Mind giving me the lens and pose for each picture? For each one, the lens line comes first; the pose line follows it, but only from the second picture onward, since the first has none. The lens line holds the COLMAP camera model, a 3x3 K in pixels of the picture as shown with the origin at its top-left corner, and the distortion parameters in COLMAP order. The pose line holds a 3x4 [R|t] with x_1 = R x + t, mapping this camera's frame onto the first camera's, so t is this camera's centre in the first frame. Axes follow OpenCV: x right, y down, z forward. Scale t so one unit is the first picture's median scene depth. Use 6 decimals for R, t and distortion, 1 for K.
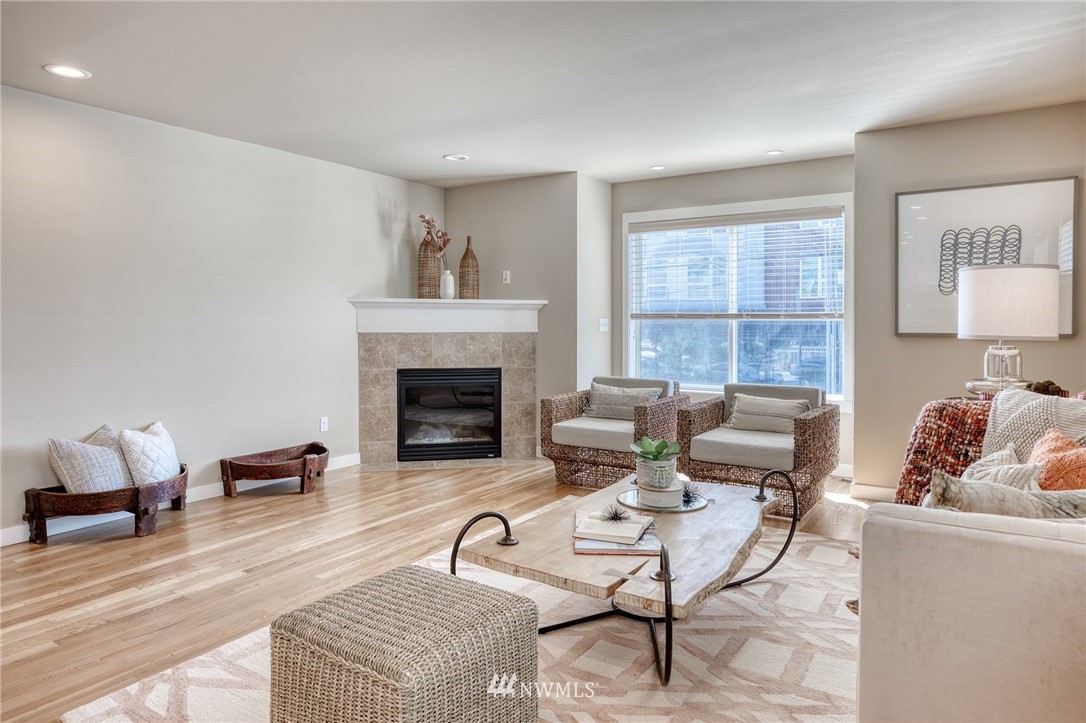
lens RADIAL K [[677.1, 0, 543.8], [0, 677.1, 327.6], [0, 0, 1]] dist [-0.004895, 0.012328]
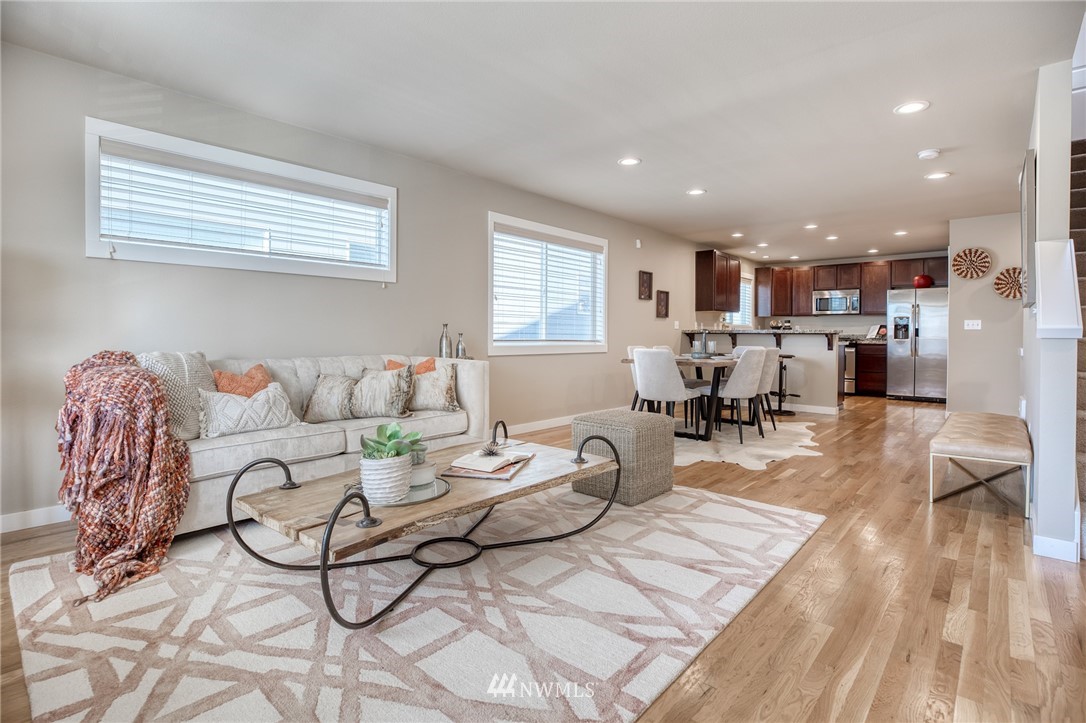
lens RADIAL K [[532.5, 0, 531.3], [0, 532.5, 341.9], [0, 0, 1]] dist [-0.028090, -0.000243]
pose [[-0.986504, -0.006551, 0.163604, -0.057167], [-0.002261, 0.999649, 0.026397, 0.023938], [-0.163720, 0.025671, -0.986173, 0.895153]]
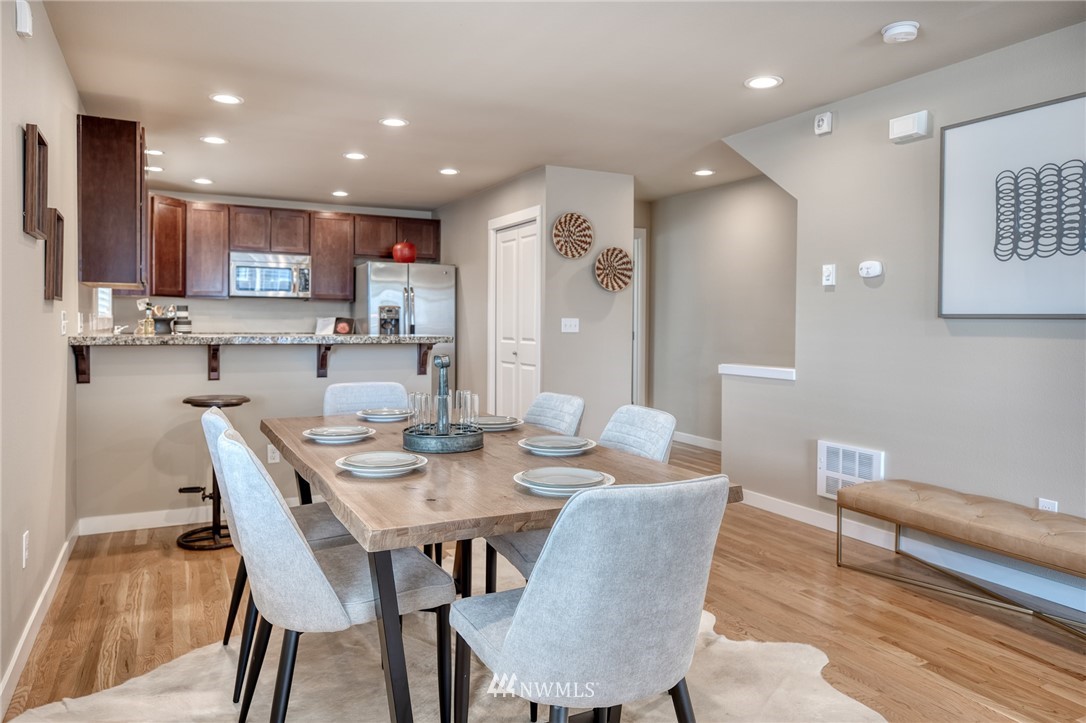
lens RADIAL K [[725.9, 0, 542.3], [0, 725.9, 328.9], [0, 0, 1]] dist [0.003628, 0.000632]
pose [[-0.500217, 0.006233, -0.865878, 0.132007], [-0.020063, 0.999622, 0.018786, 0.001140], [0.865668, 0.026769, -0.499903, 0.150814]]
